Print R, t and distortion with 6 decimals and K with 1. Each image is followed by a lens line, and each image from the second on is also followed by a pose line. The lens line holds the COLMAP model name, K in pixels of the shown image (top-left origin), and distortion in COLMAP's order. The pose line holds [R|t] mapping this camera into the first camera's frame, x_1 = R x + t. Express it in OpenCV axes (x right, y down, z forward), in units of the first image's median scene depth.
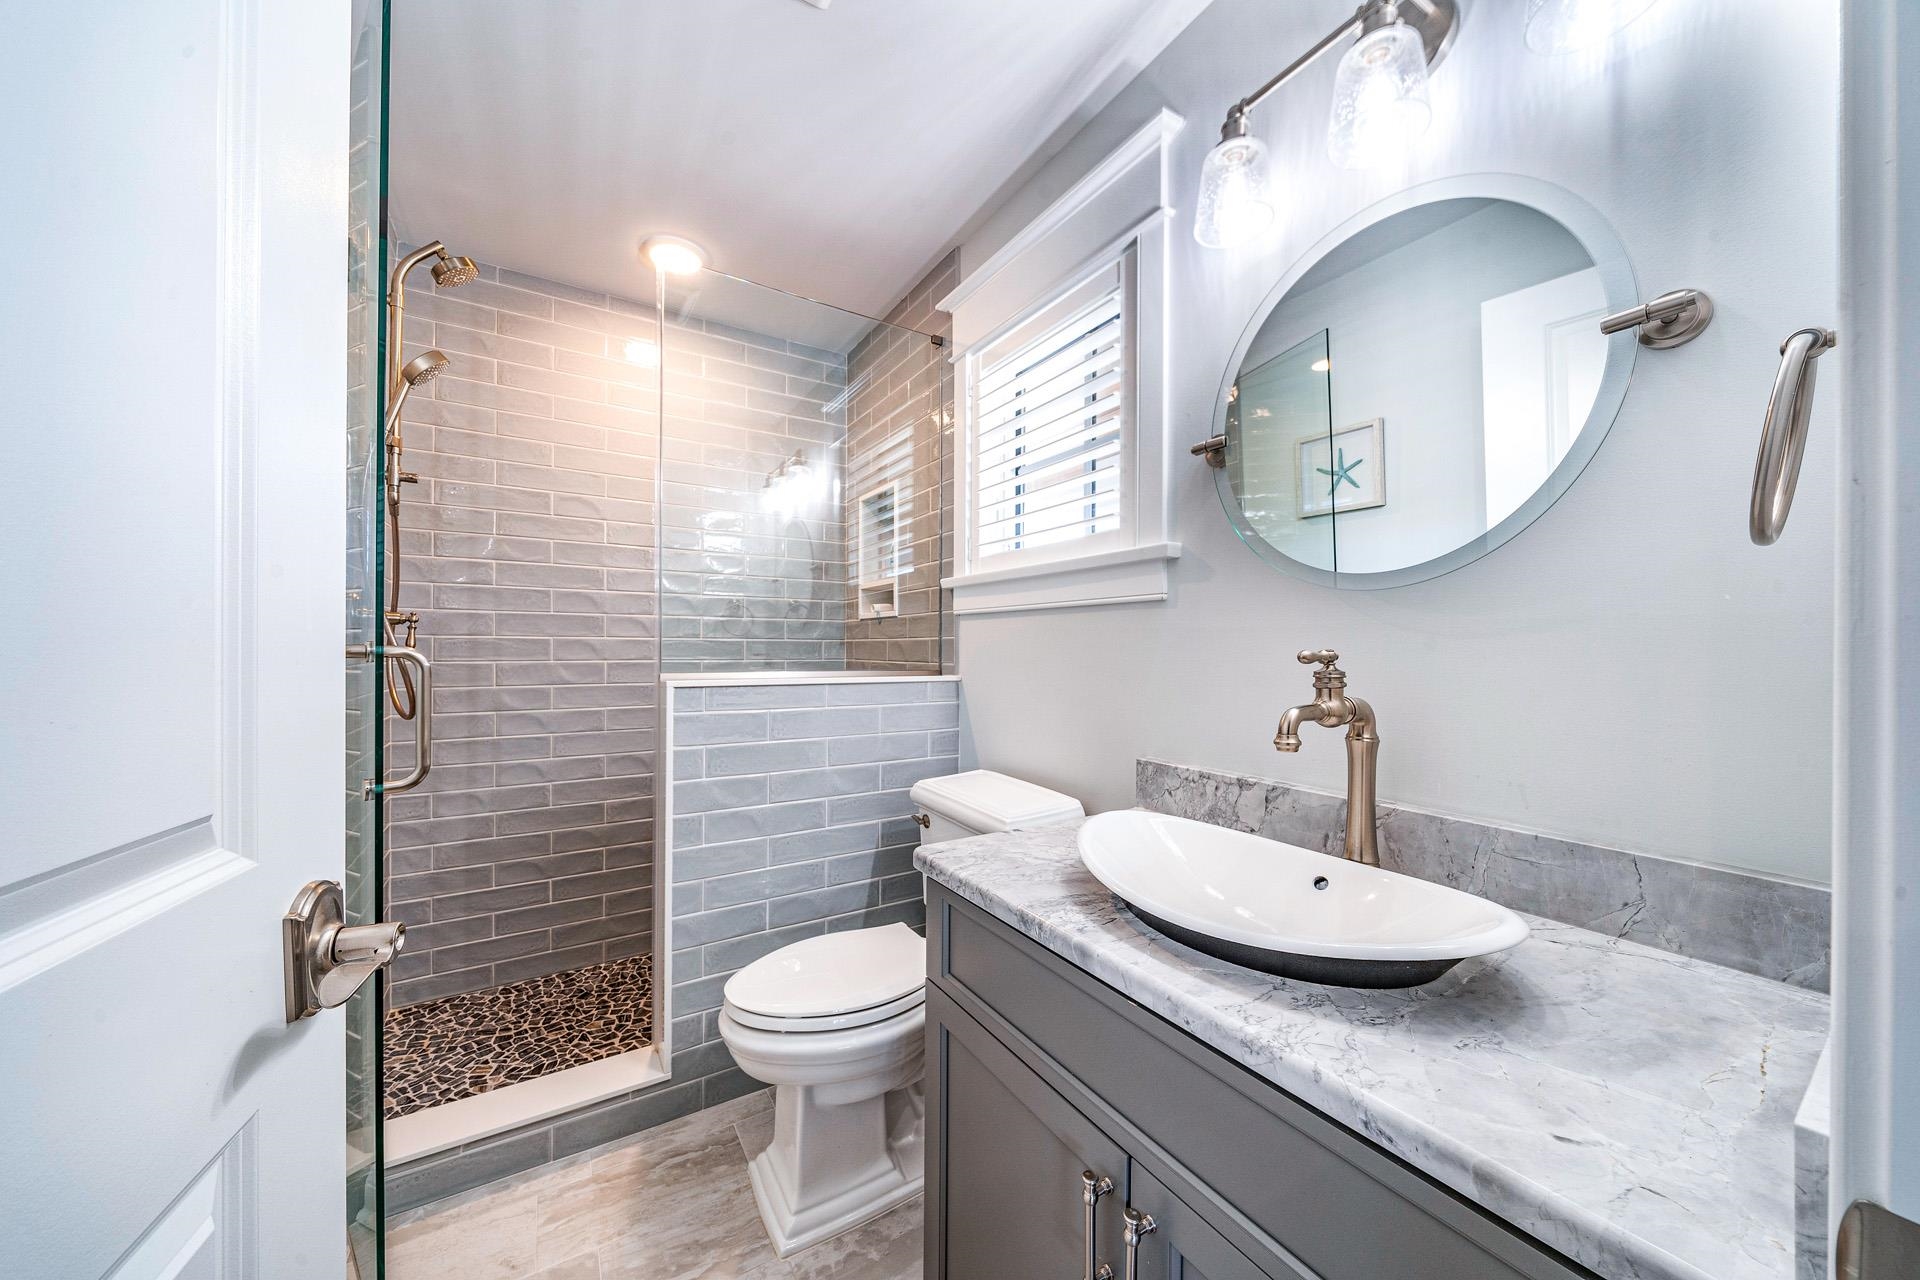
lens RADIAL K [[666.5, 0, 952.9], [0, 666.5, 631.4], [0, 0, 1]] dist [0.000997, 0.000039]
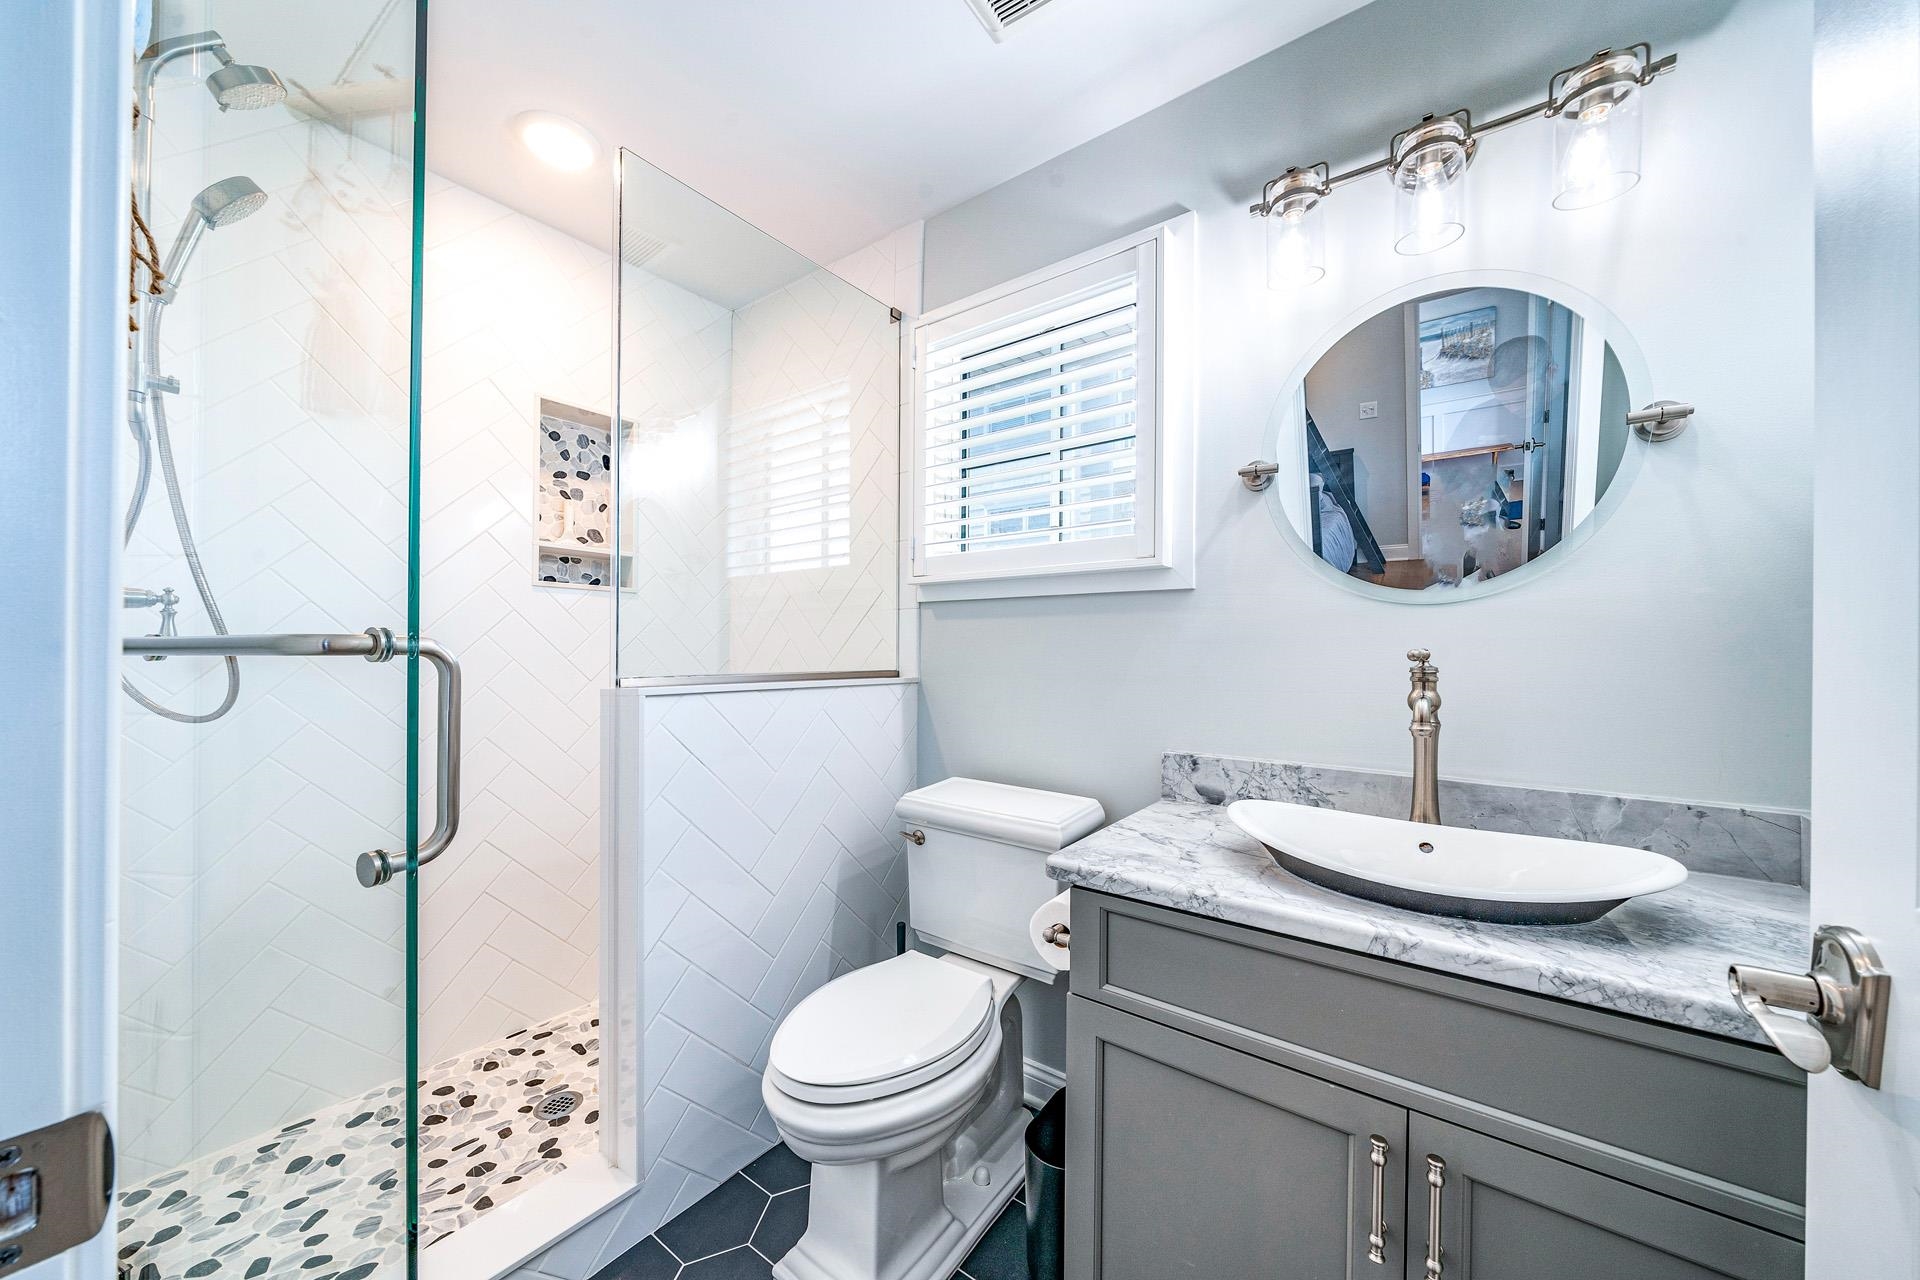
lens RADIAL K [[671.0, 0, 947.2], [0, 671.0, 649.4], [0, 0, 1]] dist [-0.001521, -0.000055]
pose [[0.928947, 0.005182, 0.370177, -0.648368], [-0.009436, 0.999909, 0.009681, 0.023737], [-0.370093, -0.012486, 0.928911, 0.210027]]
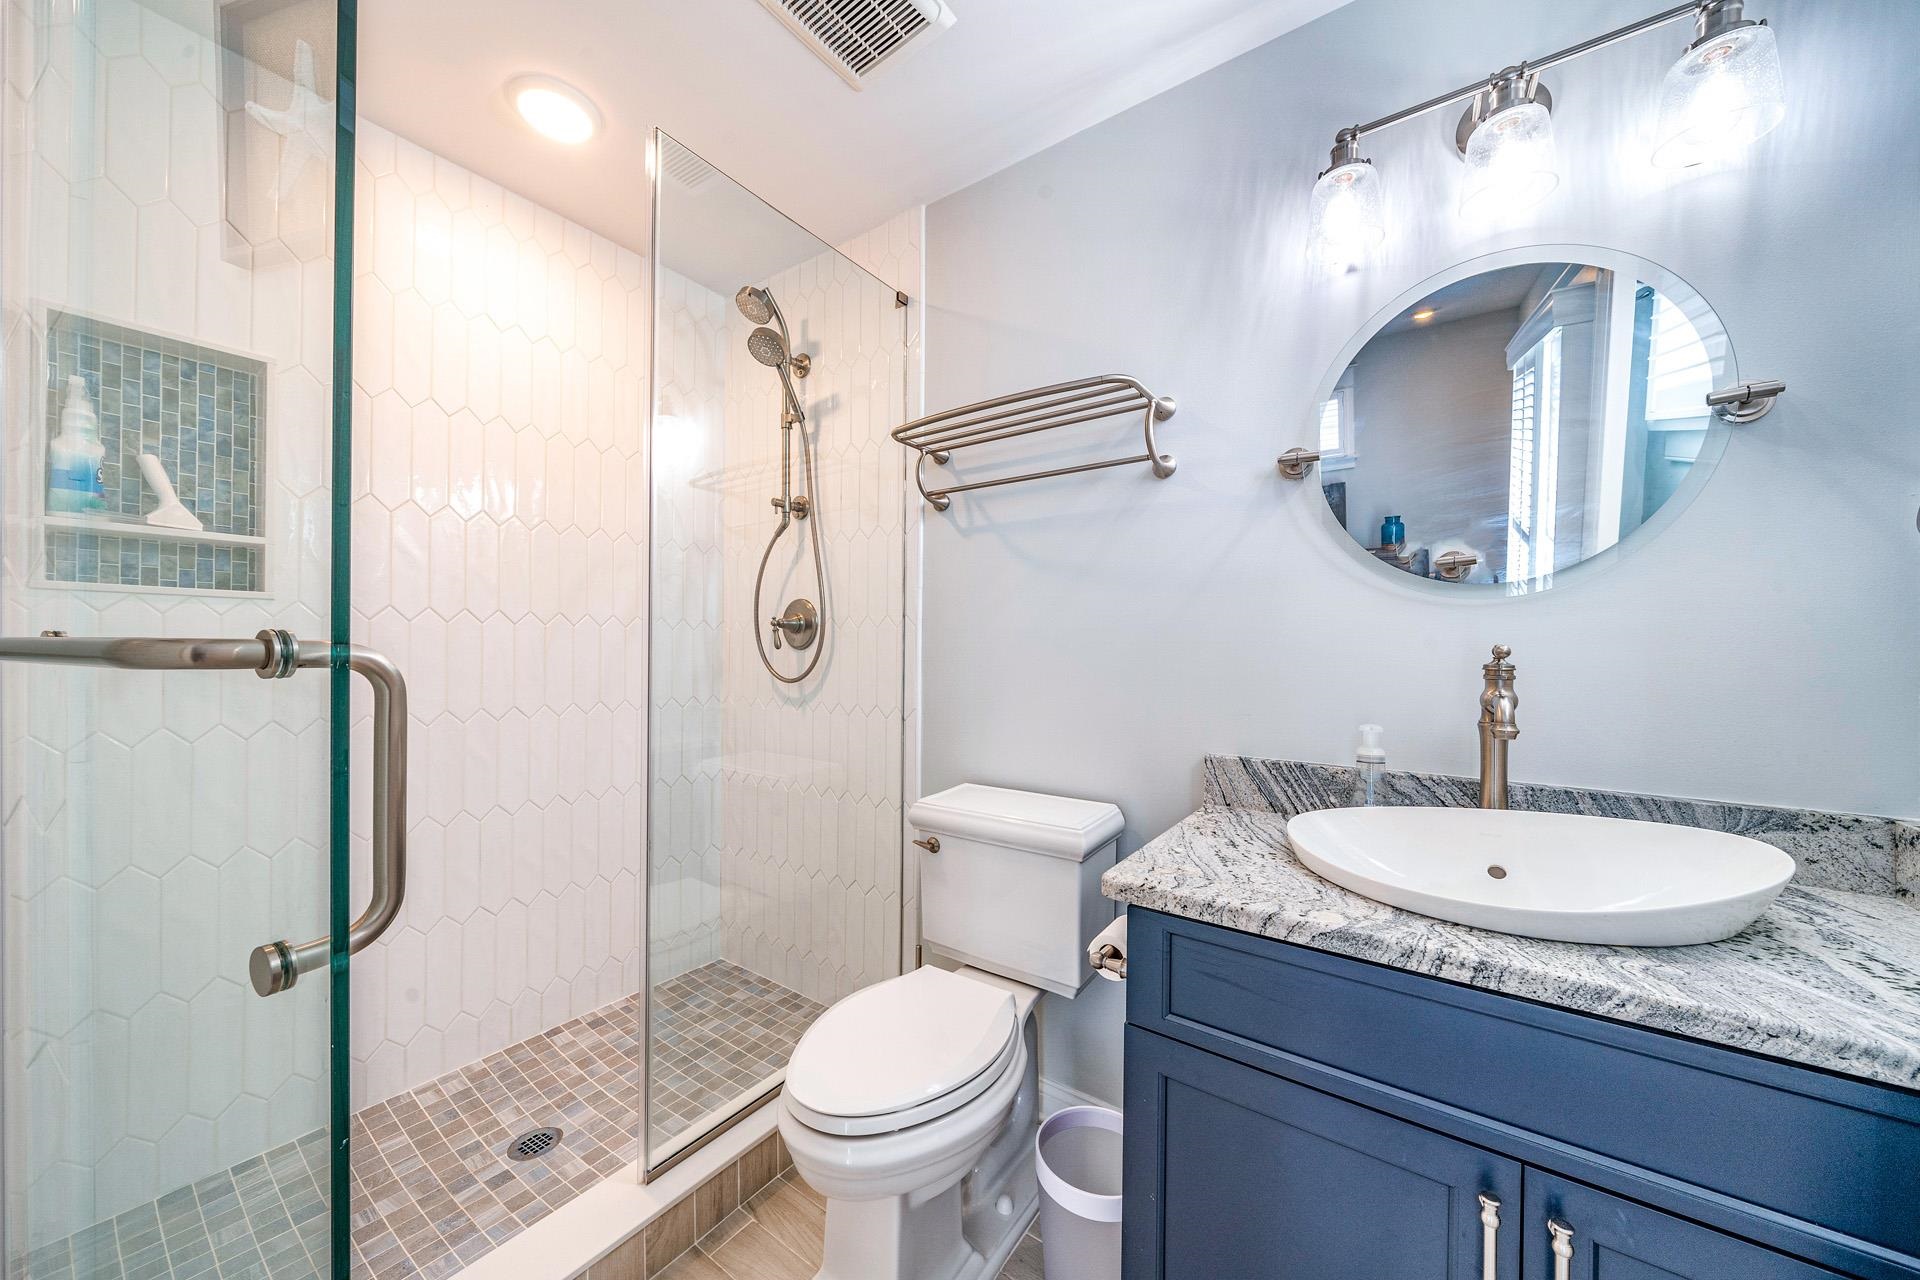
lens RADIAL K [[661.3, 0, 966.2], [0, 661.3, 648.9], [0, 0, 1]] dist [0.000433, 0.000144]
pose [[0.913145, -0.002537, 0.407626, -0.662024], [-0.003029, 0.999911, 0.013009, 0.021608], [-0.407623, -0.013113, 0.913056, 0.328124]]
